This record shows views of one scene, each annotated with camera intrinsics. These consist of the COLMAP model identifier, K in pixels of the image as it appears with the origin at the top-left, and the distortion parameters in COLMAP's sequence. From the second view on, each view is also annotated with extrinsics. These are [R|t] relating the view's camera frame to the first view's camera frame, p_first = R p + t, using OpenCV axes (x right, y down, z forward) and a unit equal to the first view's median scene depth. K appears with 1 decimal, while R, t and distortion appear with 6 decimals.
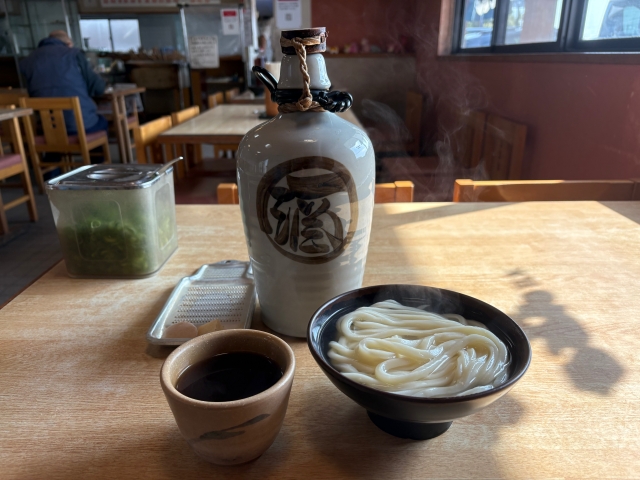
lens RADIAL K [[490.3, 0, 320.0], [0, 490.3, 240.0], [0, 0, 1]] dist [0.005500, -0.000011]
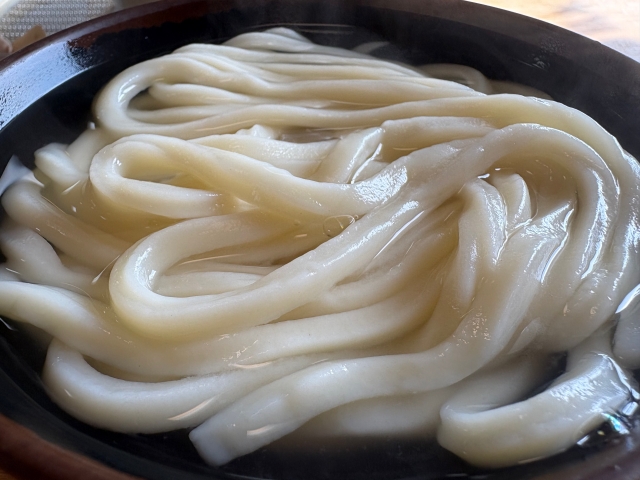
lens RADIAL K [[486.8, 0, 320.0], [0, 486.8, 240.0], [0, 0, 1]] dist [-0.002815, -0.001484]
pose [[0.999396, -0.005511, 0.034315, 0.193665], [-0.008836, 0.914621, 0.404216, 0.145729], [-0.033613, -0.404275, 0.914020, 0.742807]]
